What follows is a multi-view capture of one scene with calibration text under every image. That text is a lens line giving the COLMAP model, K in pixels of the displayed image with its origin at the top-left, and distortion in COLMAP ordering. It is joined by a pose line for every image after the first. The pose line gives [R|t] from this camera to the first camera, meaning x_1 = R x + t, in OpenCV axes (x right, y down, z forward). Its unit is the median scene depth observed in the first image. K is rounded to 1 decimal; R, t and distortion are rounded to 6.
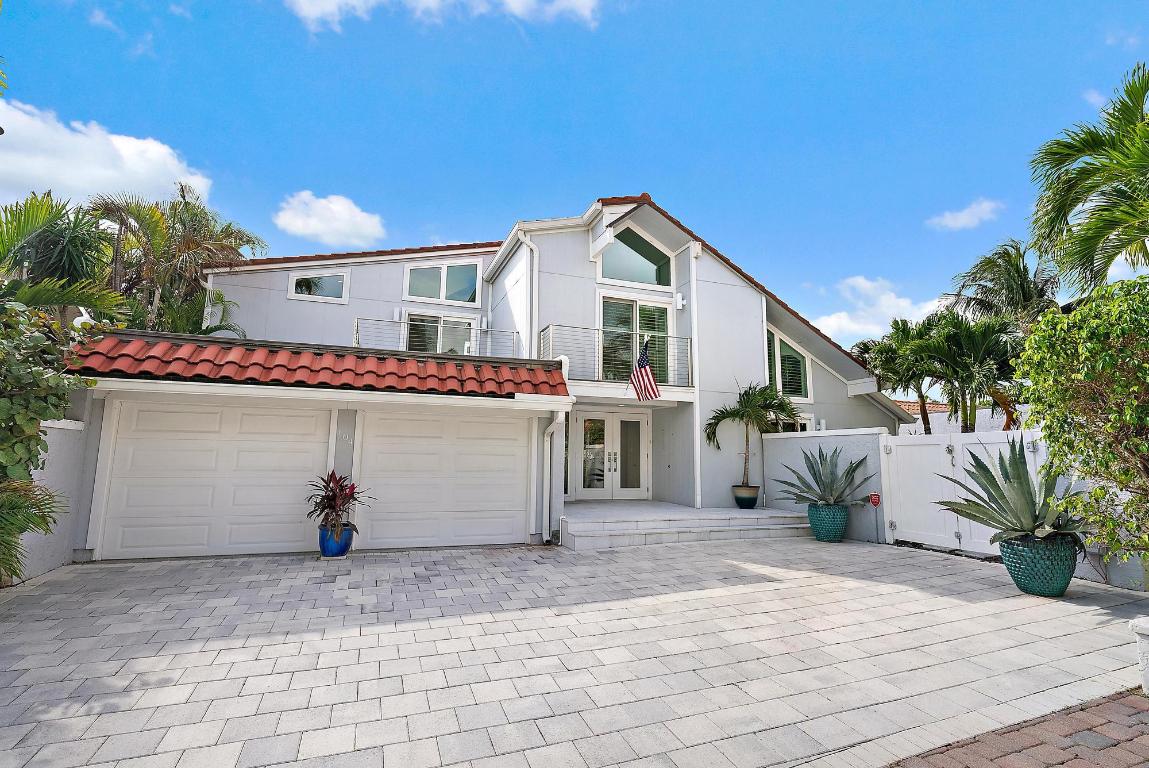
lens RADIAL K [[542.4, 0, 576.1], [0, 542.4, 385.0], [0, 0, 1]] dist [-0.004444, 0.001028]
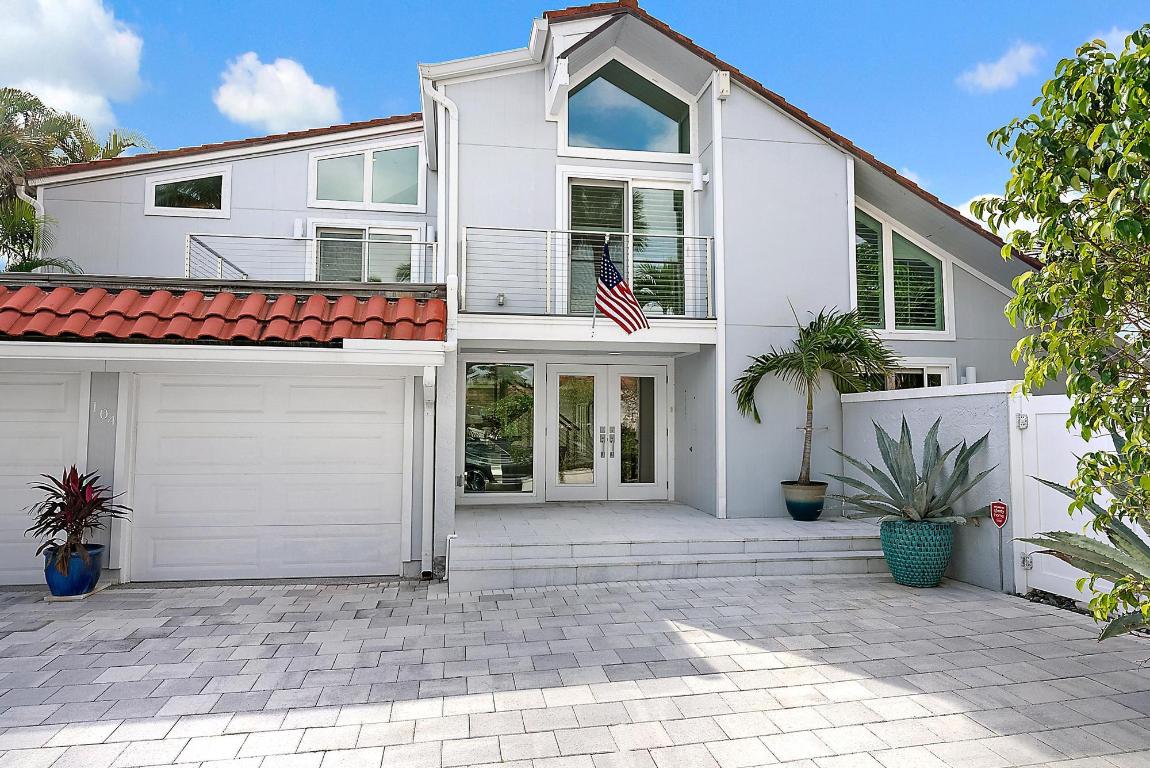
lens RADIAL K [[748.0, 0, 573.9], [0, 748.0, 383.5], [0, 0, 1]] dist [-0.003012, 0.002579]
pose [[0.982568, -0.021731, -0.184628, 0.210823], [0.035490, 0.996806, 0.071549, 0.009849], [0.182483, -0.076854, 0.980201, 0.151440]]
